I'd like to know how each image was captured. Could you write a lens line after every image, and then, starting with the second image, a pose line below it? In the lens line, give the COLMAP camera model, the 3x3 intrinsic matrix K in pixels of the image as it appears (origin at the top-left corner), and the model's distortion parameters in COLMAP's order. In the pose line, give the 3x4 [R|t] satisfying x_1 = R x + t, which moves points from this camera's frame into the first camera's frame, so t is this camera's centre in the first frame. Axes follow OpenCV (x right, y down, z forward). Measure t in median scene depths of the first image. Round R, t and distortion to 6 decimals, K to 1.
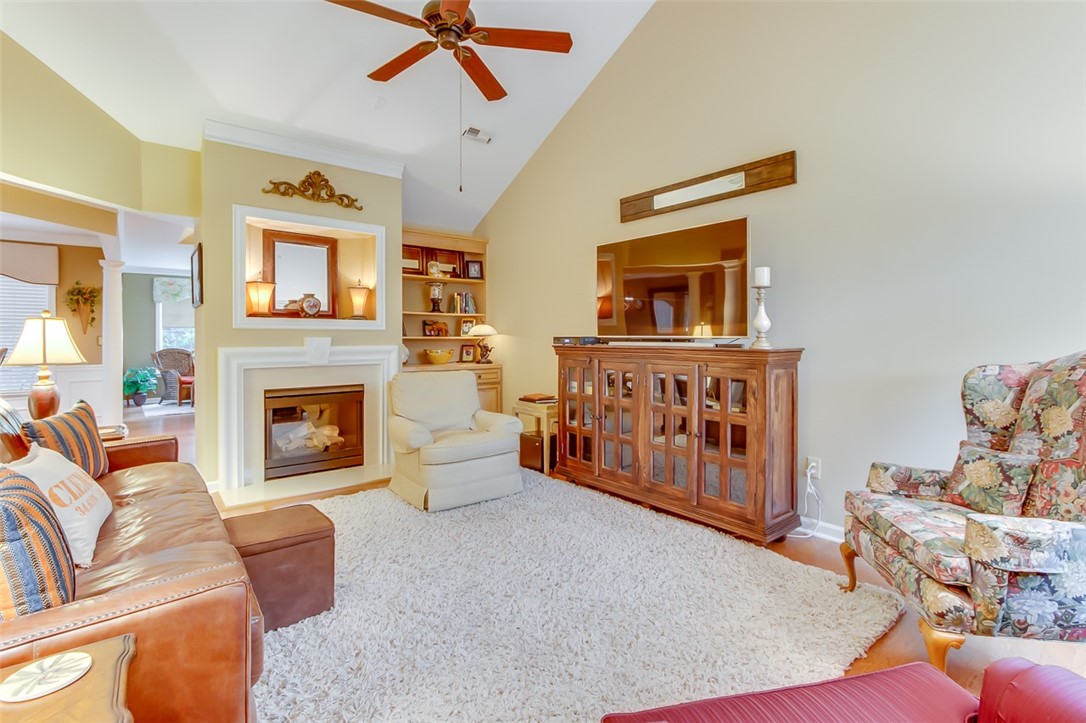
lens RADIAL K [[511.2, 0, 534.6], [0, 511.2, 339.9], [0, 0, 1]] dist [0.001749, 0.003131]
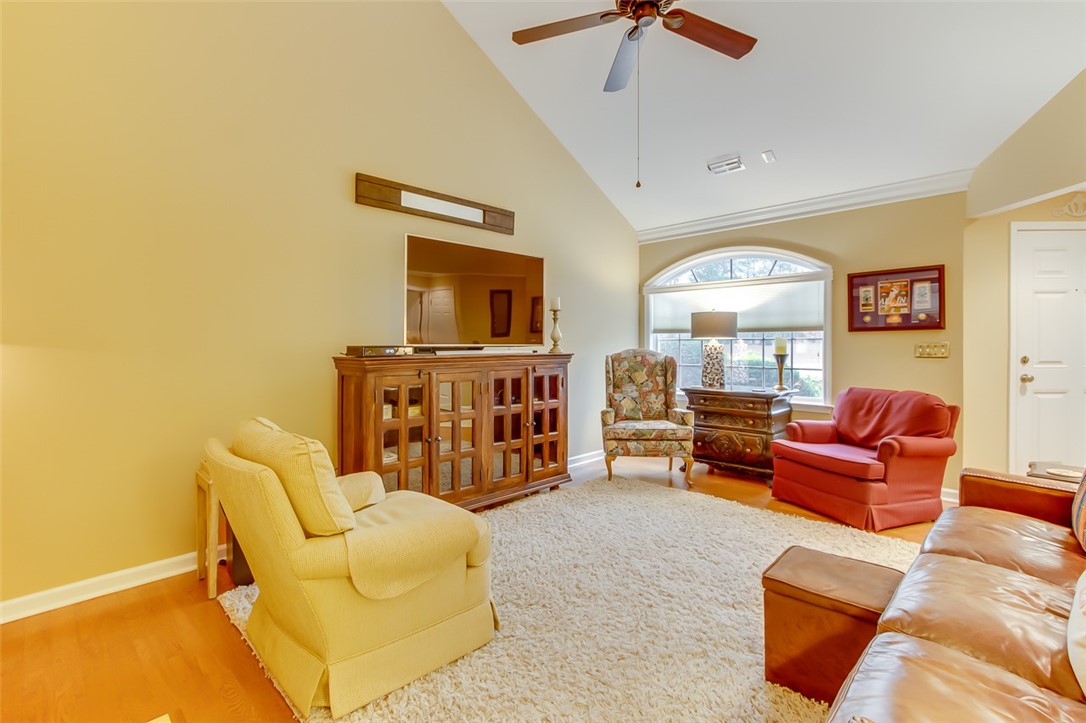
lens RADIAL K [[511.2, 0, 540.2], [0, 511.2, 351.4], [0, 0, 1]] dist [0.001749, 0.003131]
pose [[-0.127726, -0.013207, 0.991722, -0.747691], [0.010716, 0.999835, 0.014695, -0.007045], [-0.991752, 0.012504, -0.127563, 0.930564]]
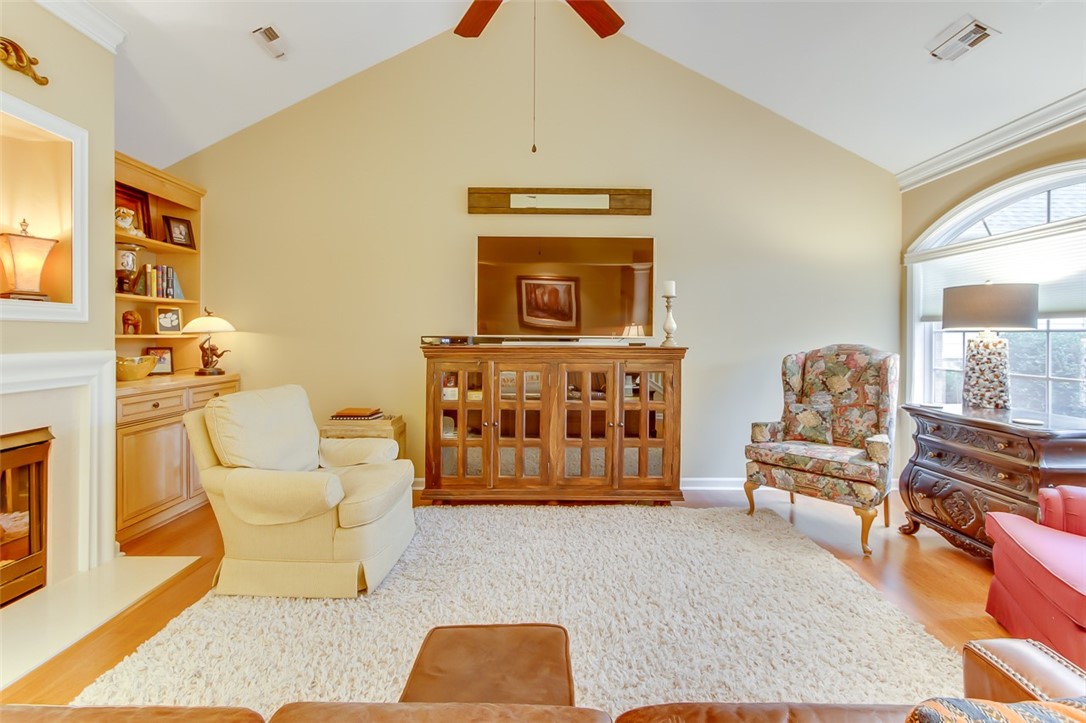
lens RADIAL K [[511.2, 0, 545.8], [0, 511.2, 338.3], [0, 0, 1]] dist [0.001749, 0.003131]
pose [[0.611732, -0.001228, 0.791064, -0.543616], [0.000490, 0.999999, 0.001173, -0.003434], [-0.791065, -0.000330, 0.611732, 0.363121]]
